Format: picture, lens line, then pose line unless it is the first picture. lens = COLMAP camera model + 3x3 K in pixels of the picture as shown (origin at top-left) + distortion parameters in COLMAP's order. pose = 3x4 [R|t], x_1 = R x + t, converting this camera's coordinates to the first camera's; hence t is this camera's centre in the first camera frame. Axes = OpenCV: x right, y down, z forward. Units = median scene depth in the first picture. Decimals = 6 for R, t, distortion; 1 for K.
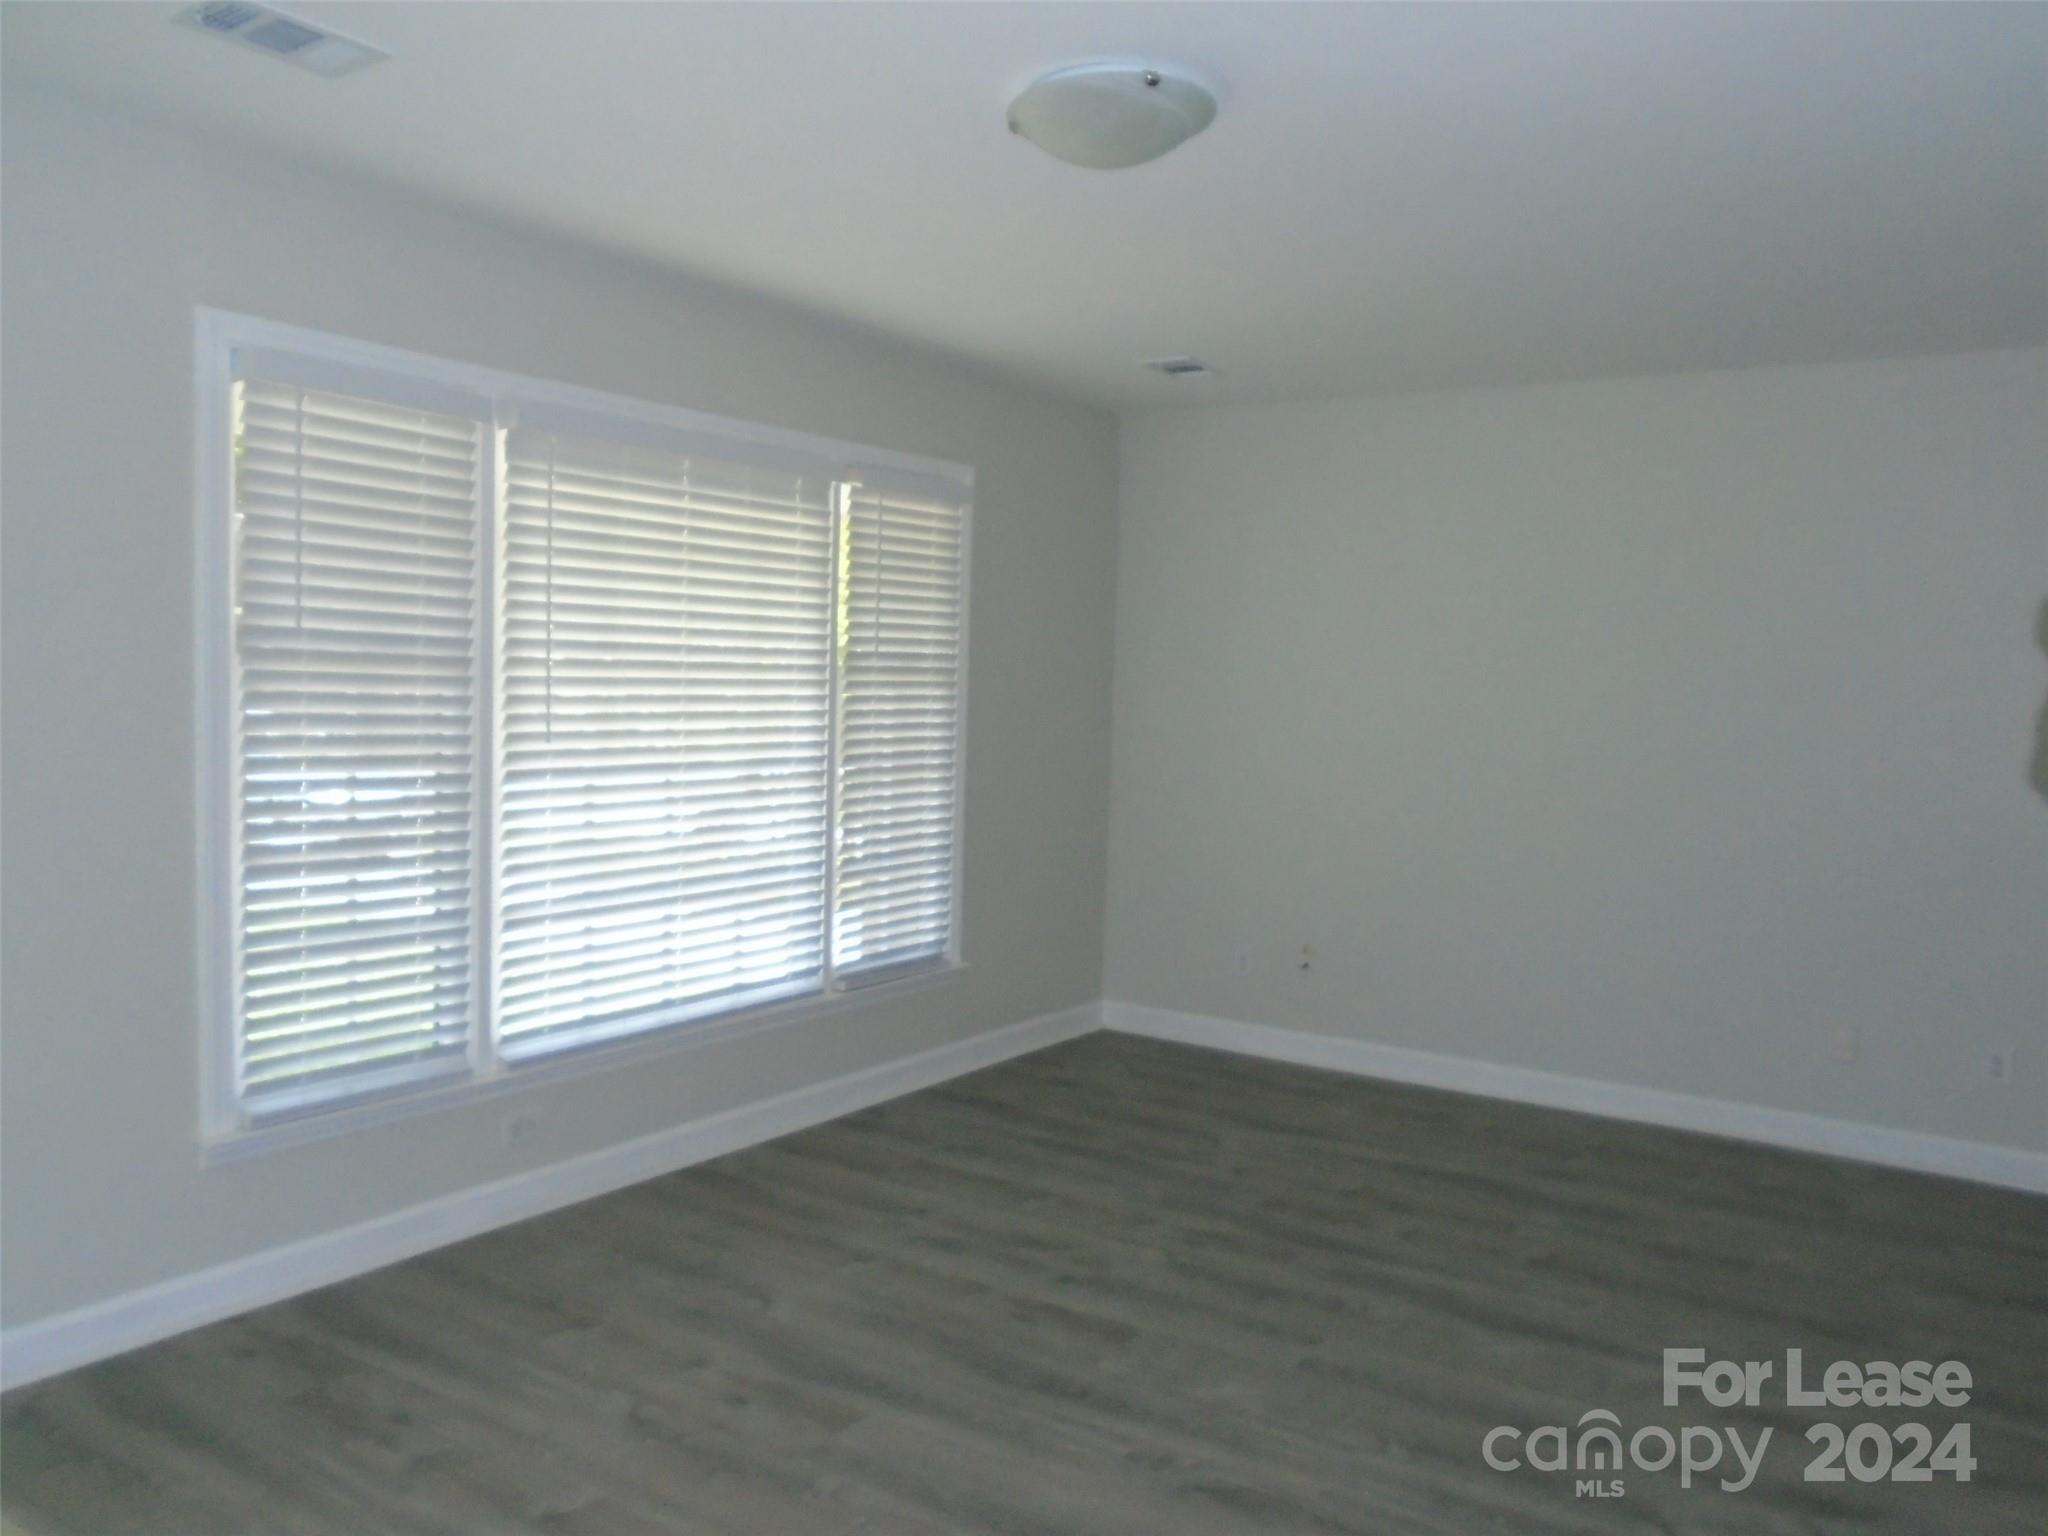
lens RADIAL K [[1540.1, 0, 1024.0], [0, 1540.1, 768.0], [0, 0, 1]] dist [-0.010221, -0.002751]
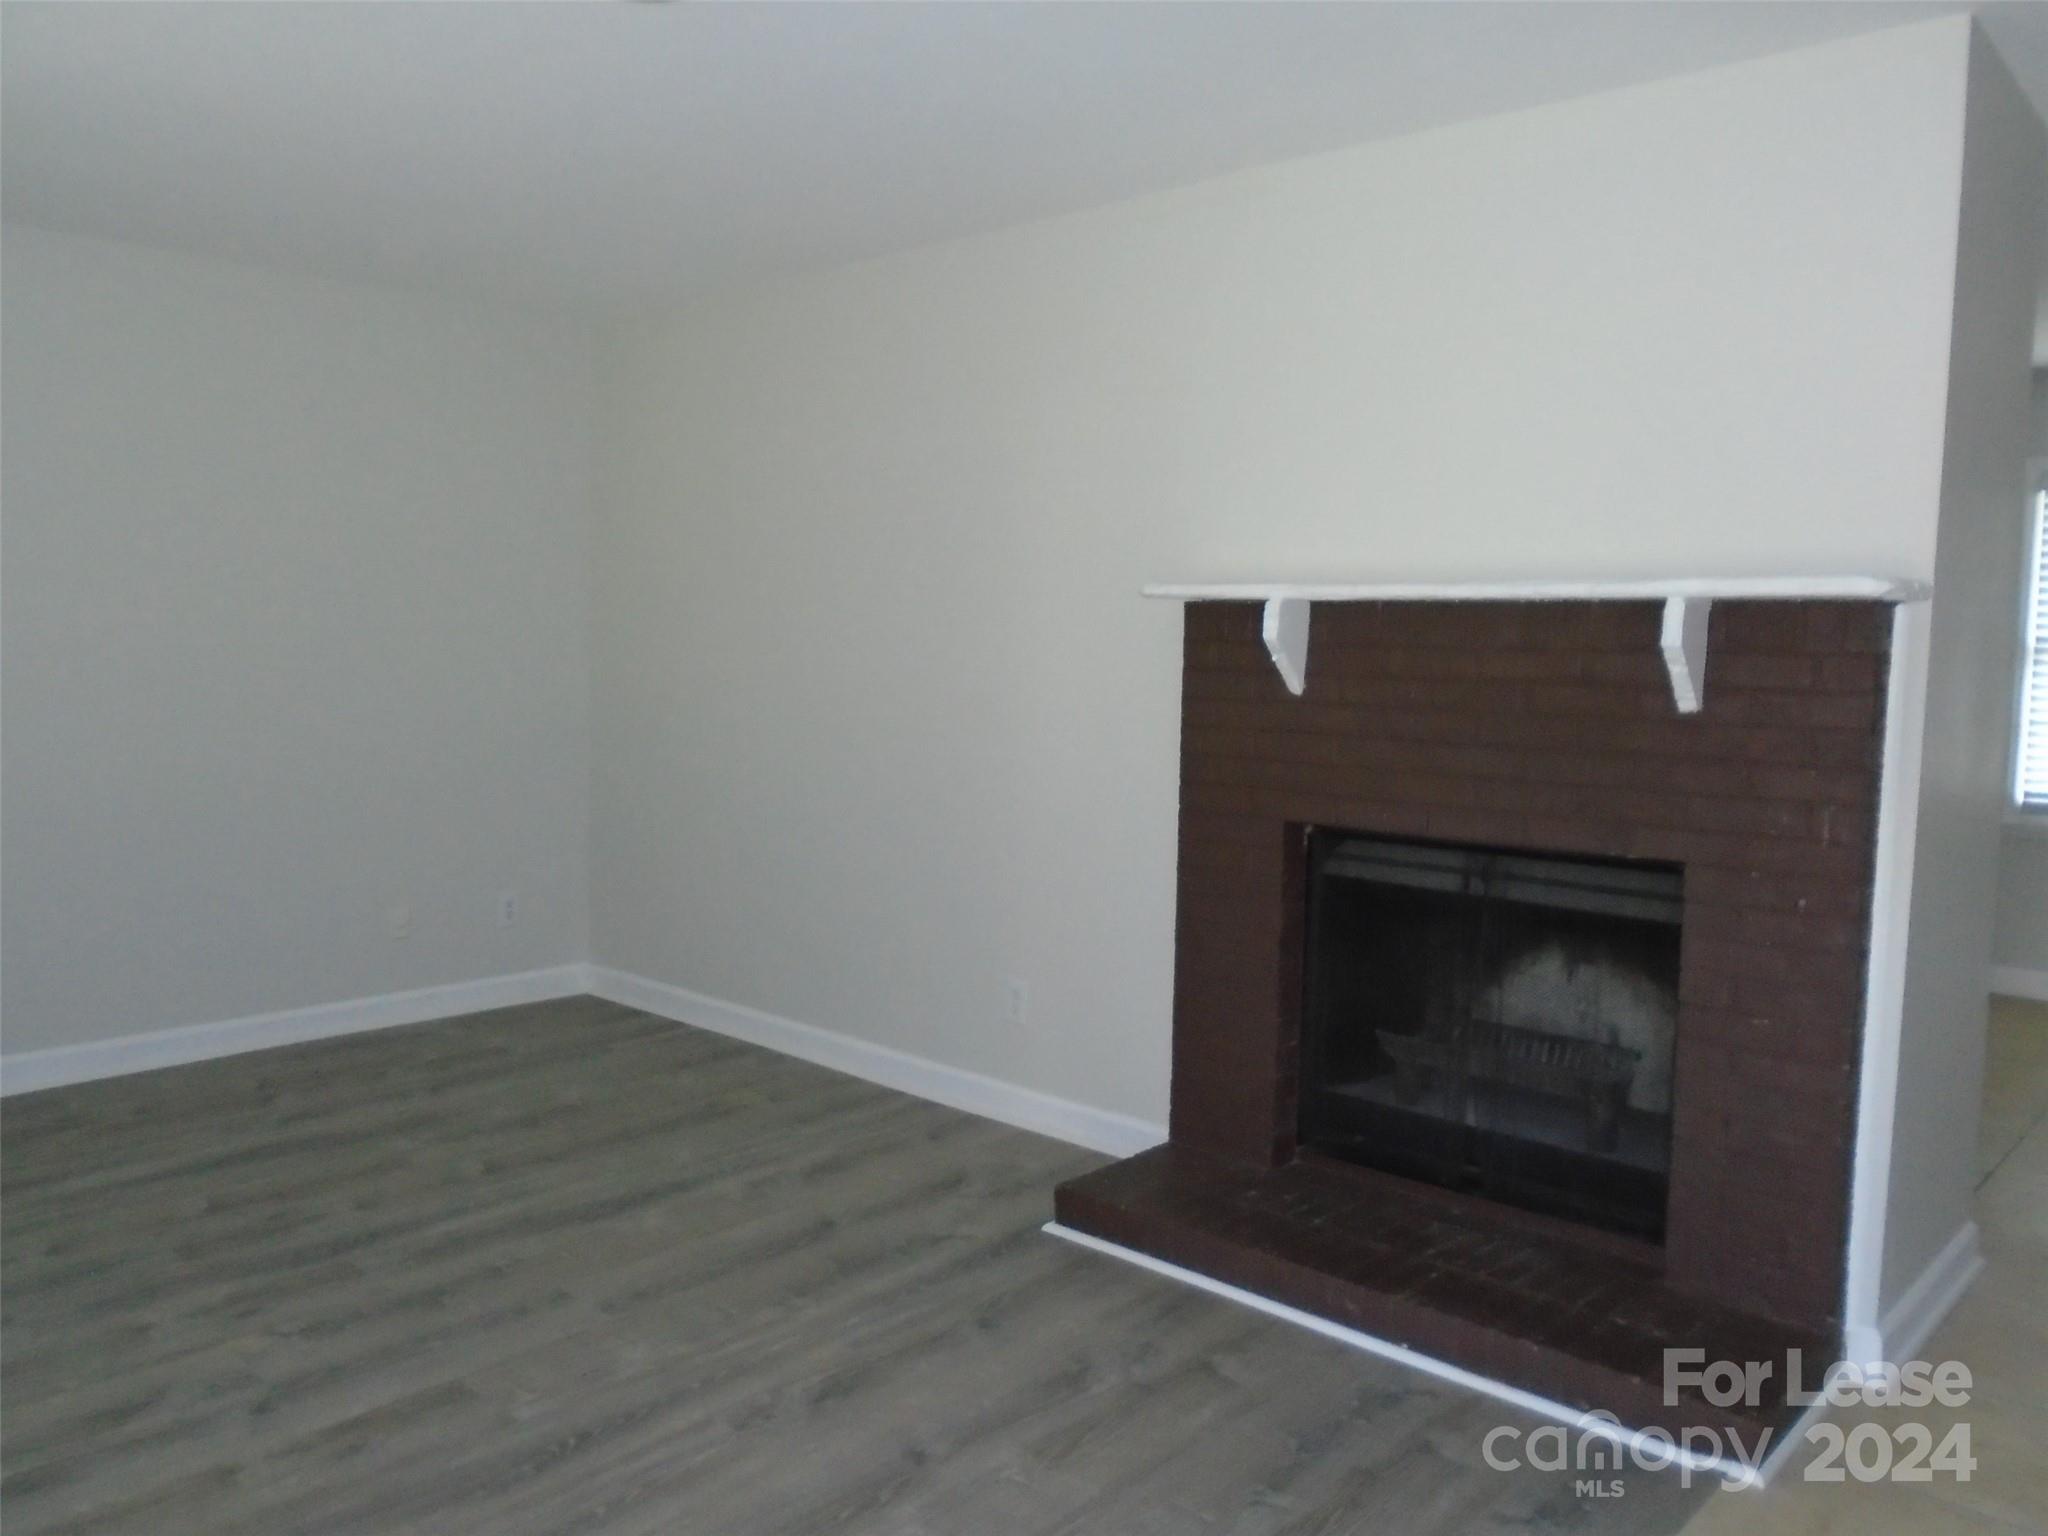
lens RADIAL K [[1540.1, 0, 1024.0], [0, 1540.1, 768.0], [0, 0, 1]] dist [-0.010221, -0.002751]
pose [[0.145820, -0.106679, 0.983543, -0.620707], [0.042316, 0.993932, 0.101532, -0.027715], [-0.988406, 0.026814, 0.149449, 0.544025]]
